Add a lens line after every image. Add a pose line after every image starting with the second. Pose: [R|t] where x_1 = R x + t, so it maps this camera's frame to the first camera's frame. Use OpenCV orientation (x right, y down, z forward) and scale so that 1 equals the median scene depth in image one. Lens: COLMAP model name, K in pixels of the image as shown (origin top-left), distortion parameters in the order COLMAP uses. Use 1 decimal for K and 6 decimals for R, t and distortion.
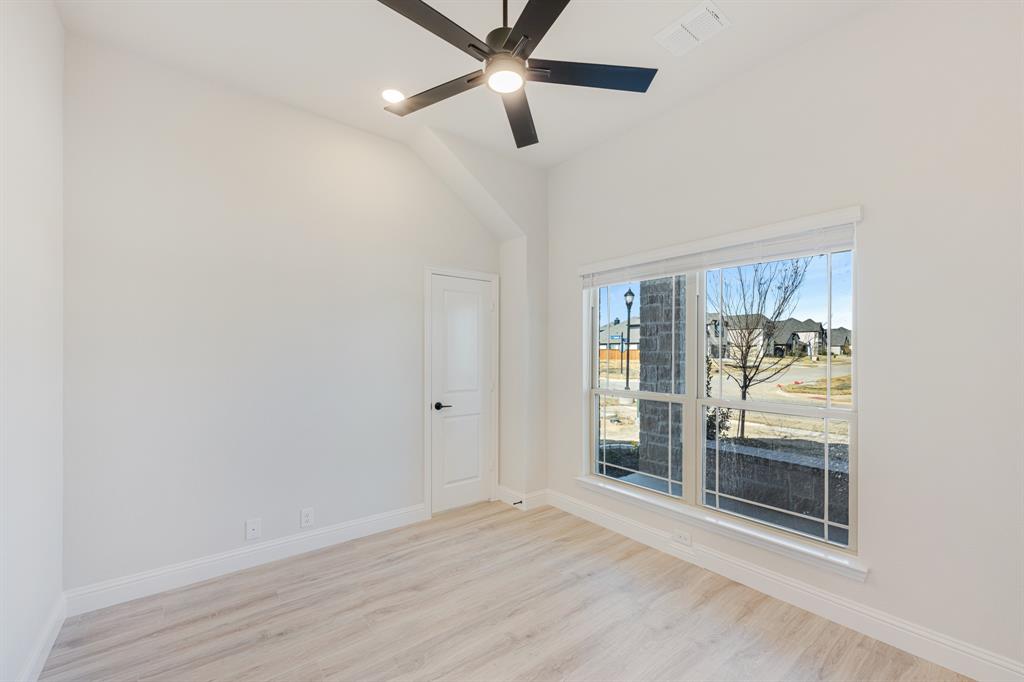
lens RADIAL K [[408.5, 0, 506.2], [0, 408.5, 339.2], [0, 0, 1]] dist [-0.000554, -0.000060]
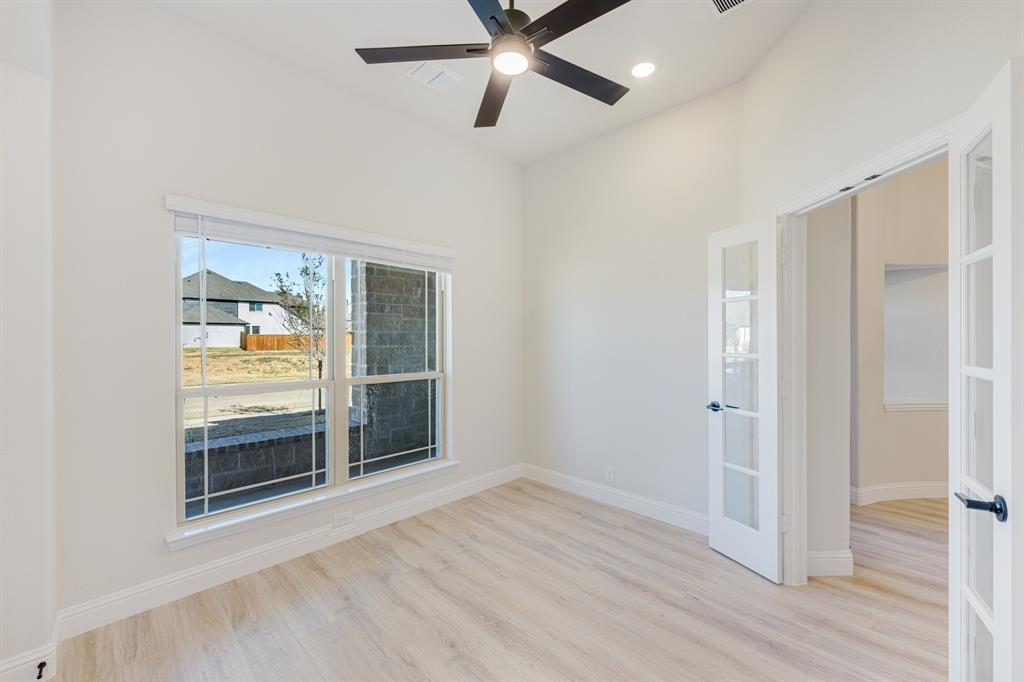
lens RADIAL K [[419.9, 0, 503.4], [0, 419.9, 334.4], [0, 0, 1]] dist [0.009046, 0.000067]
pose [[-0.115606, 0.007317, 0.993268, -0.654832], [-0.029699, 0.999500, -0.010819, 0.028998], [-0.992851, -0.030750, -0.115331, 0.742378]]
